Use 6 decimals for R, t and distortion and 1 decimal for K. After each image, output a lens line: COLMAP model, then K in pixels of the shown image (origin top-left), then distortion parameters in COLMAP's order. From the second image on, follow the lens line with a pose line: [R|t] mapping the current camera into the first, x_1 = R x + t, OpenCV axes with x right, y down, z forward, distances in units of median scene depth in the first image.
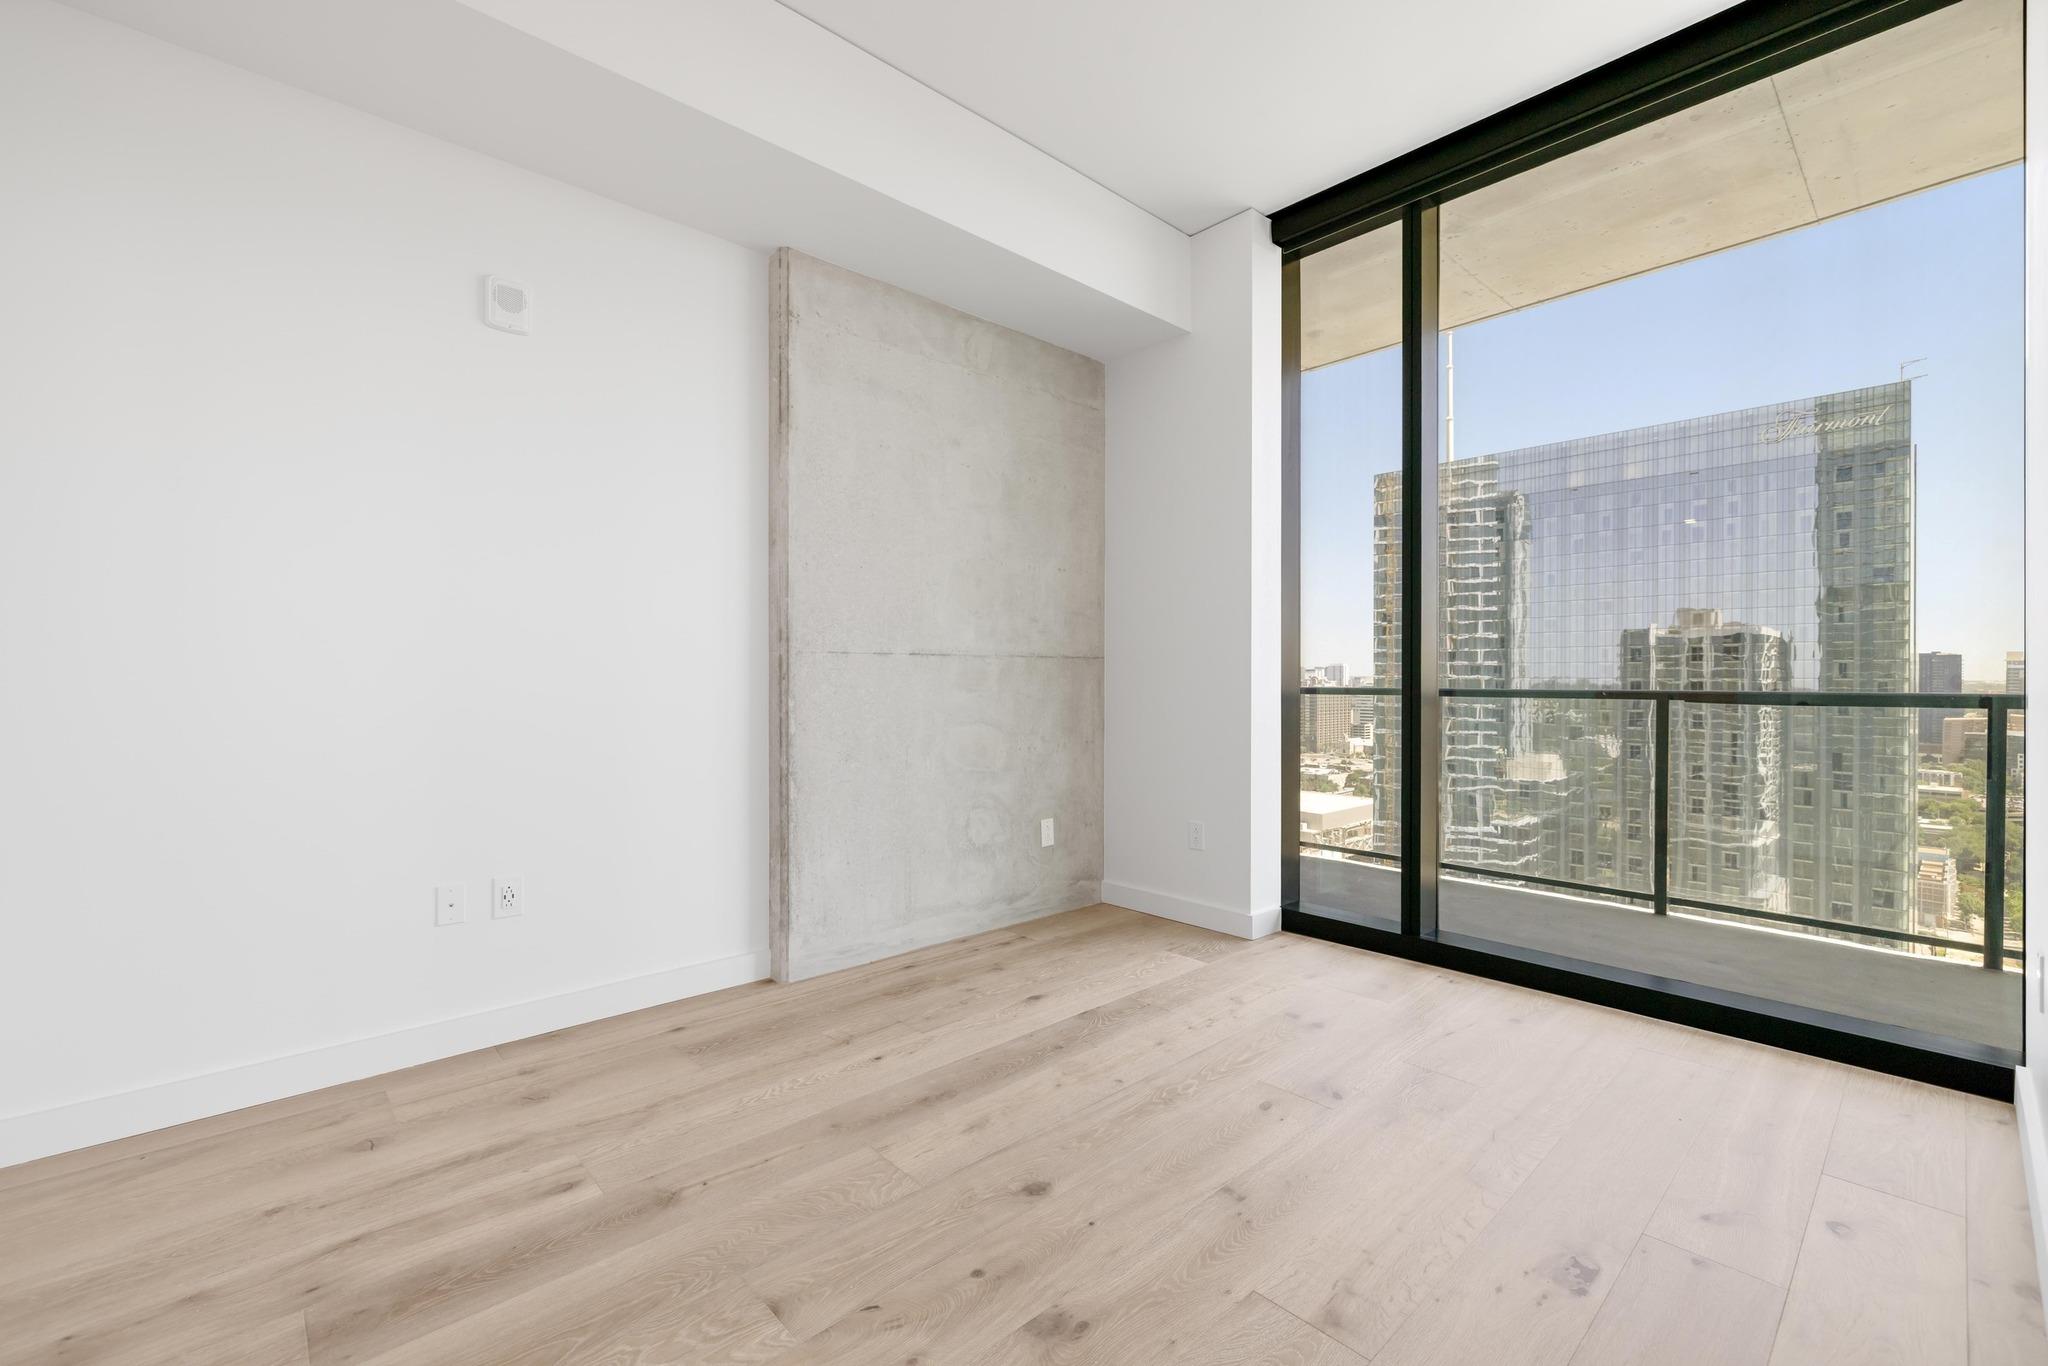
lens RADIAL K [[864.6, 0, 1031.4], [0, 864.6, 680.7], [0, 0, 1]] dist [0.002237, -0.000347]
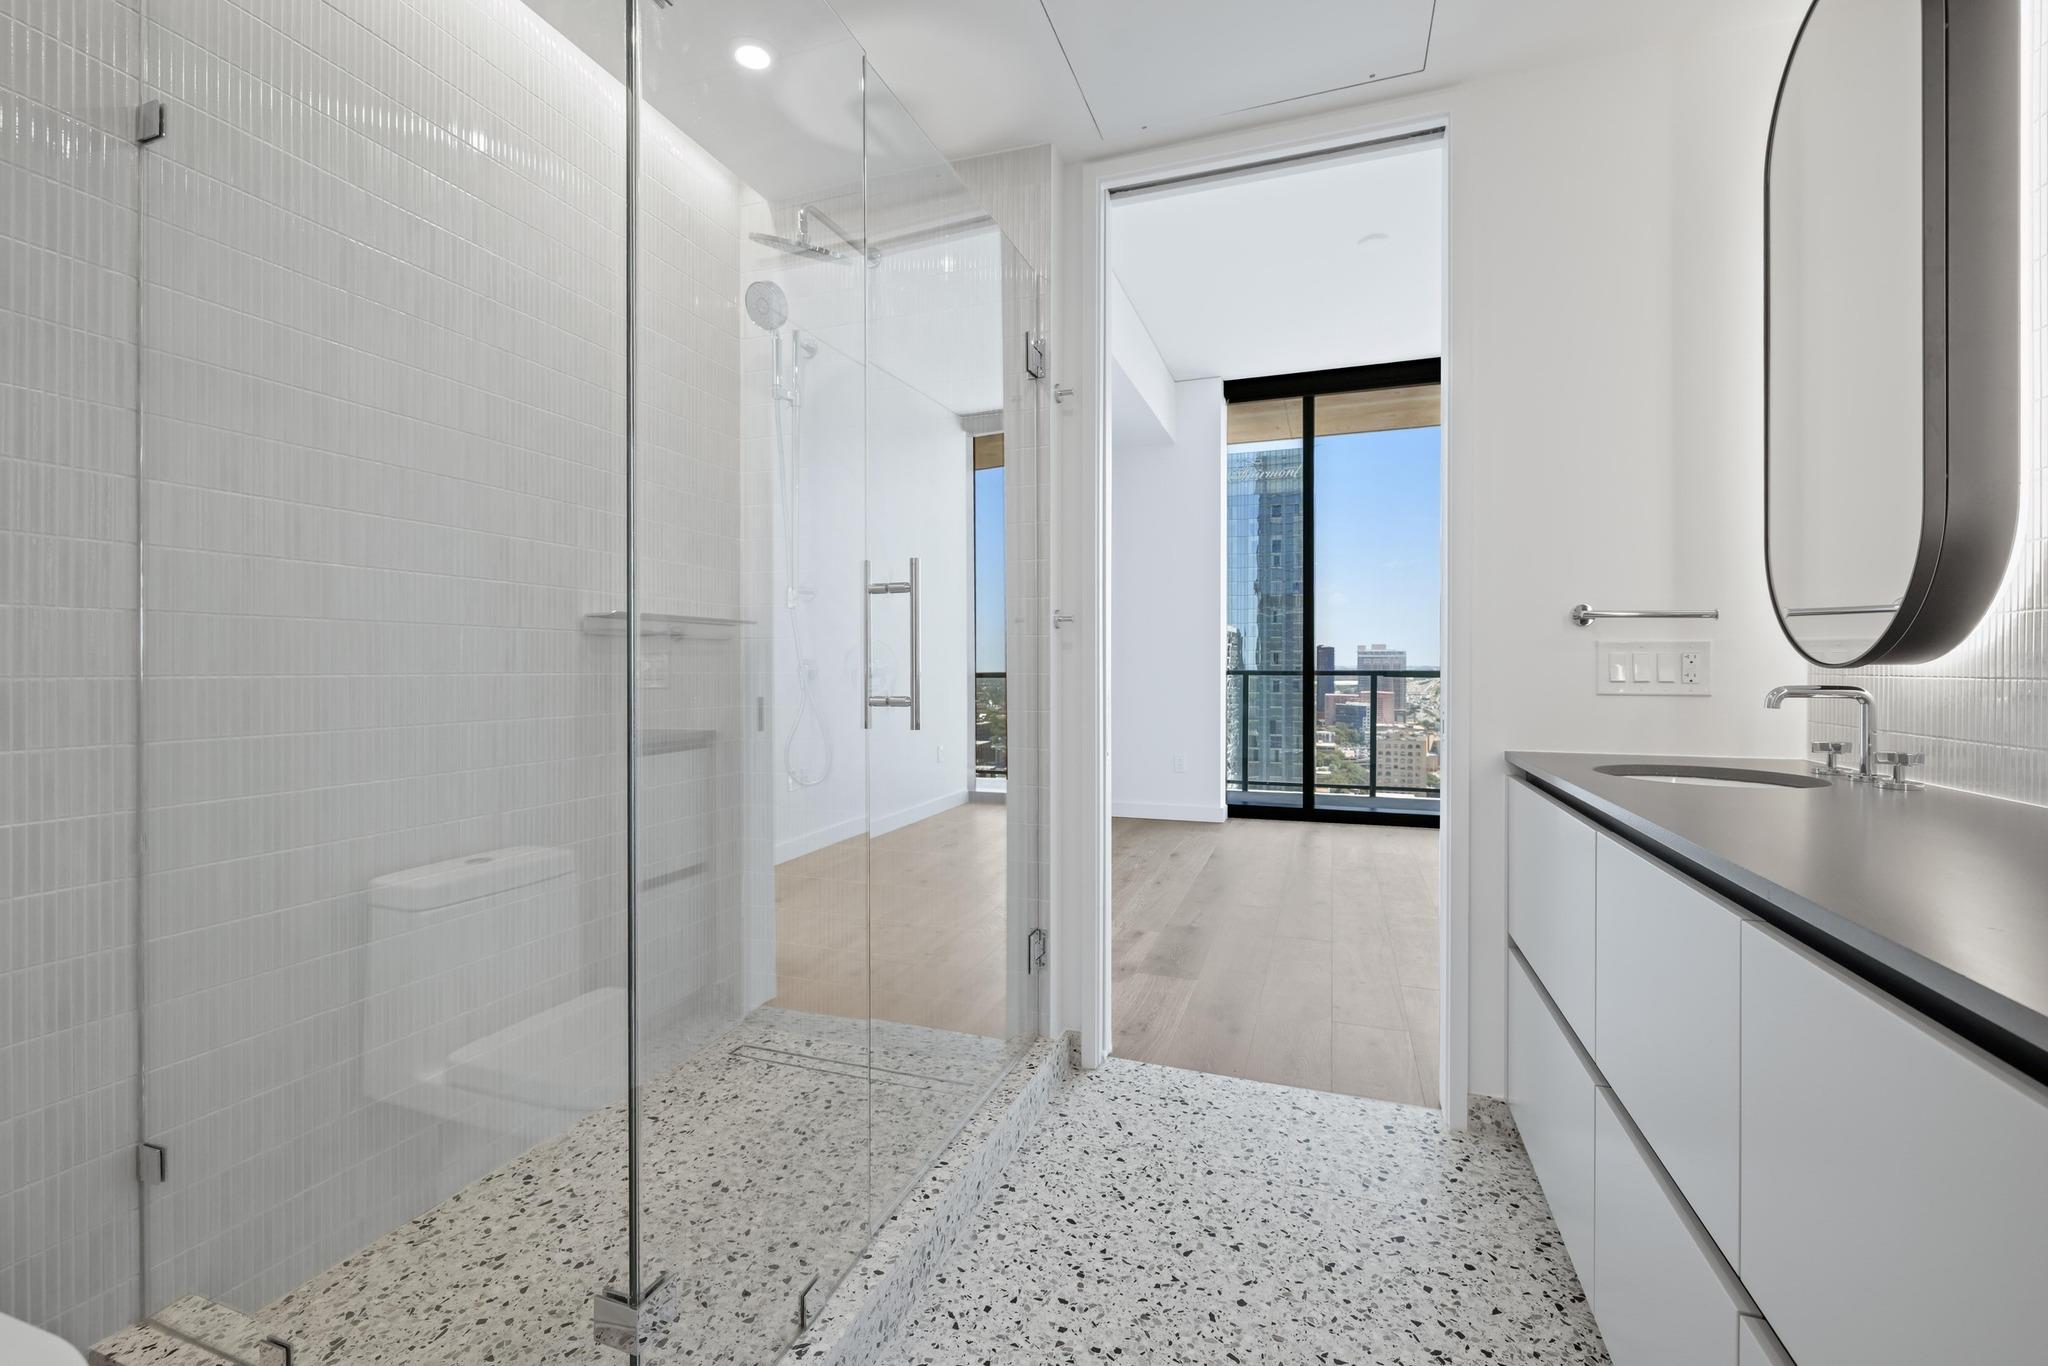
lens RADIAL K [[864.6, 0, 1021.1], [0, 864.6, 670.1], [0, 0, 1]] dist [0.002237, -0.000347]
pose [[0.889620, -0.006248, 0.456659, -1.503831], [0.005597, 0.999980, 0.002779, 0.007019], [-0.456667, 0.000083, 0.889638, -0.511028]]
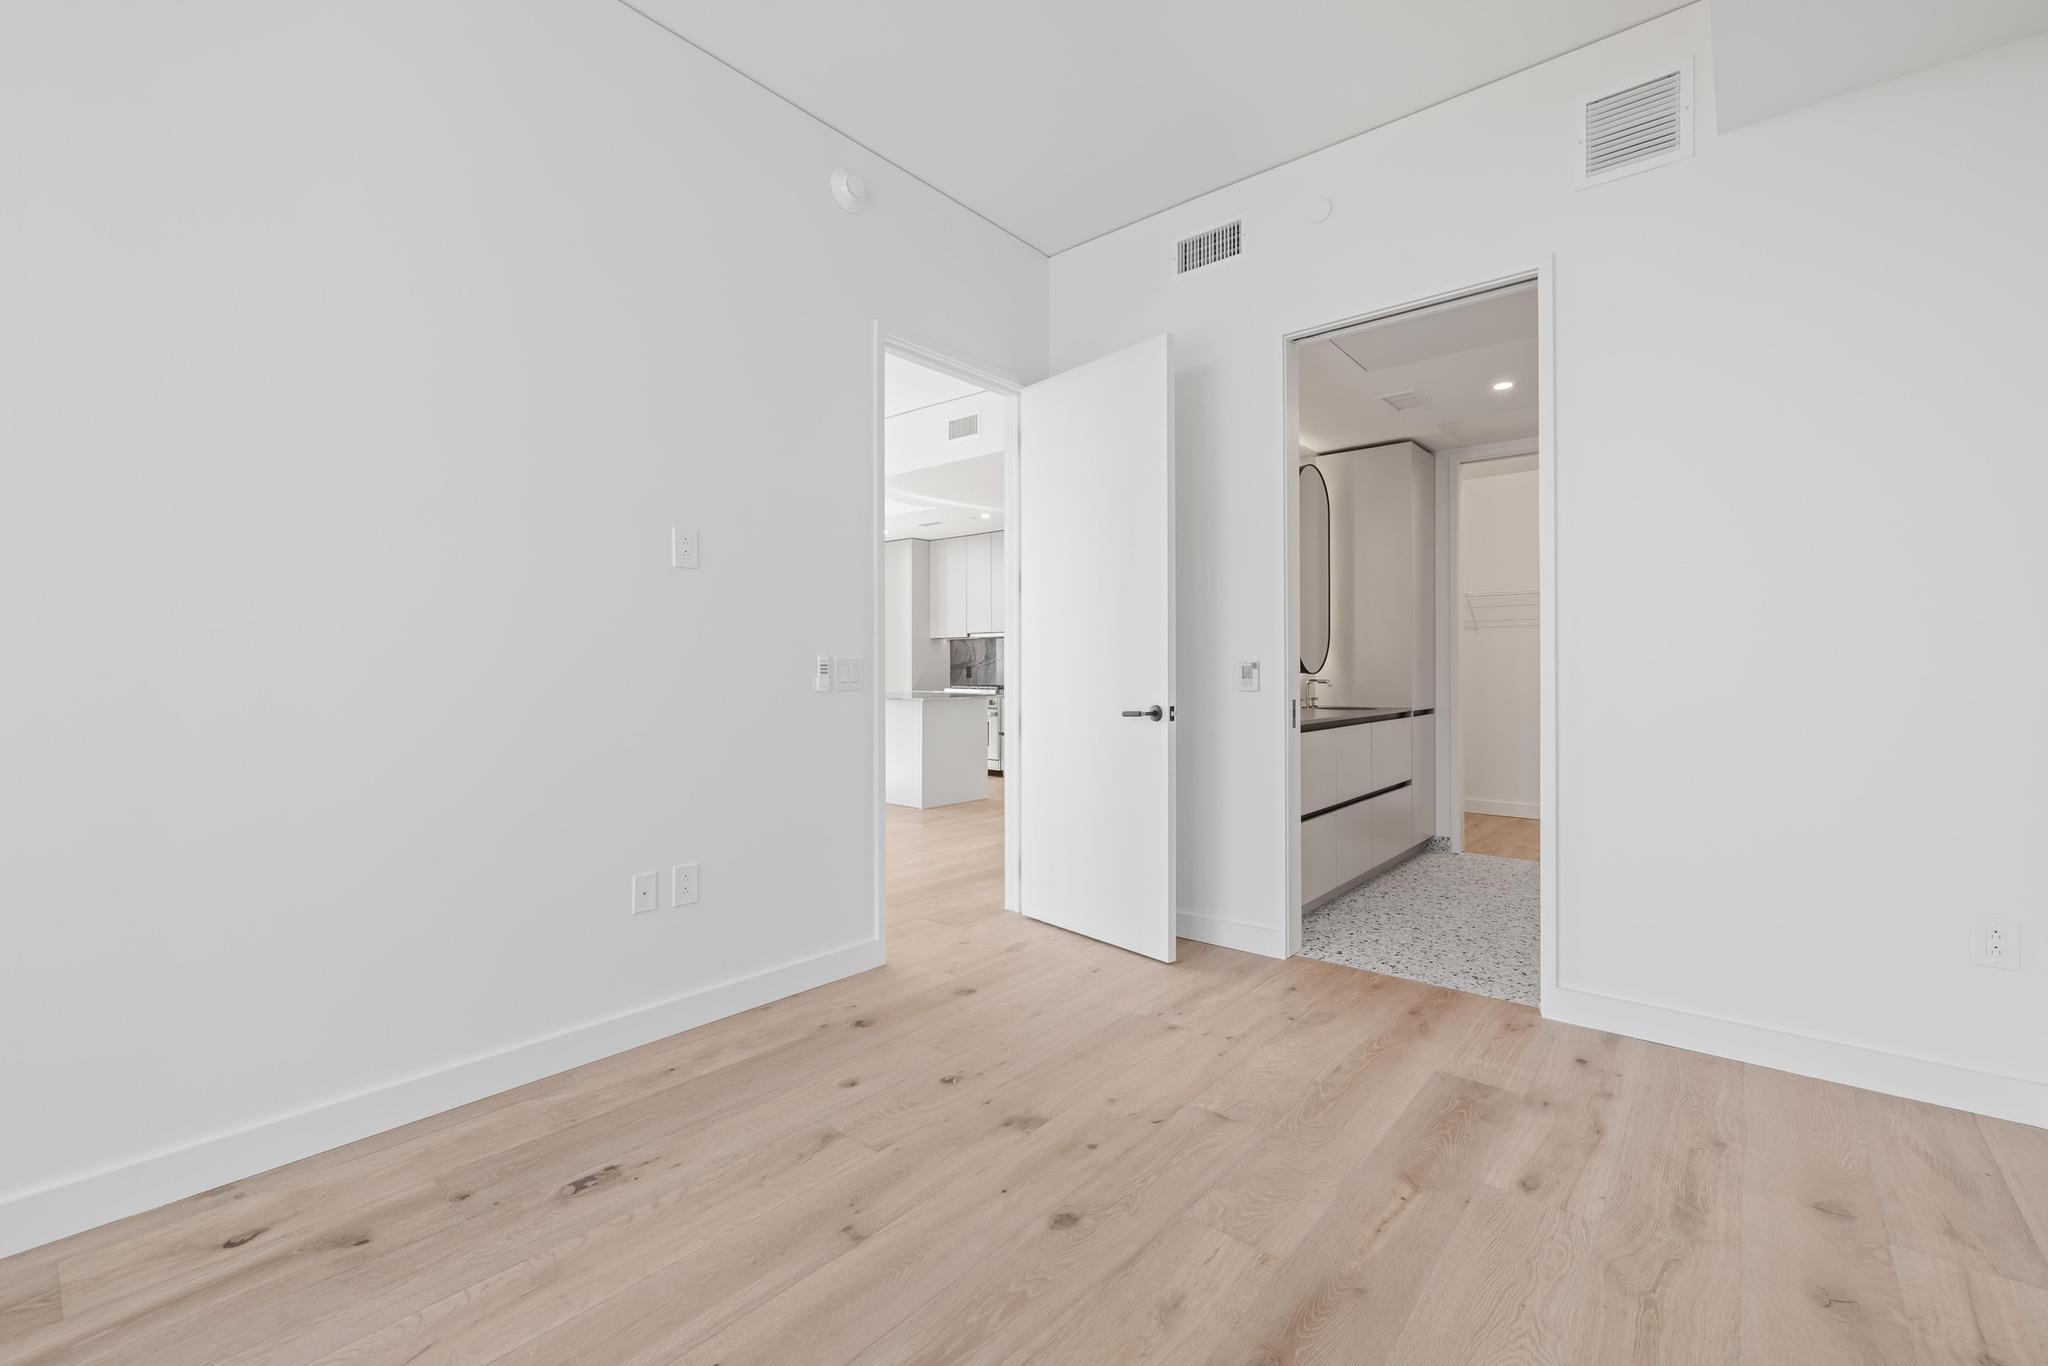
lens RADIAL K [[864.6, 0, 1020.7], [0, 864.6, 674.7], [0, 0, 1]] dist [0.002237, -0.000347]
pose [[-0.993287, -0.000080, -0.115674, 0.150411], [-0.001460, 0.999929, 0.011852, -0.014776], [0.115665, 0.011941, -0.993216, 1.790659]]
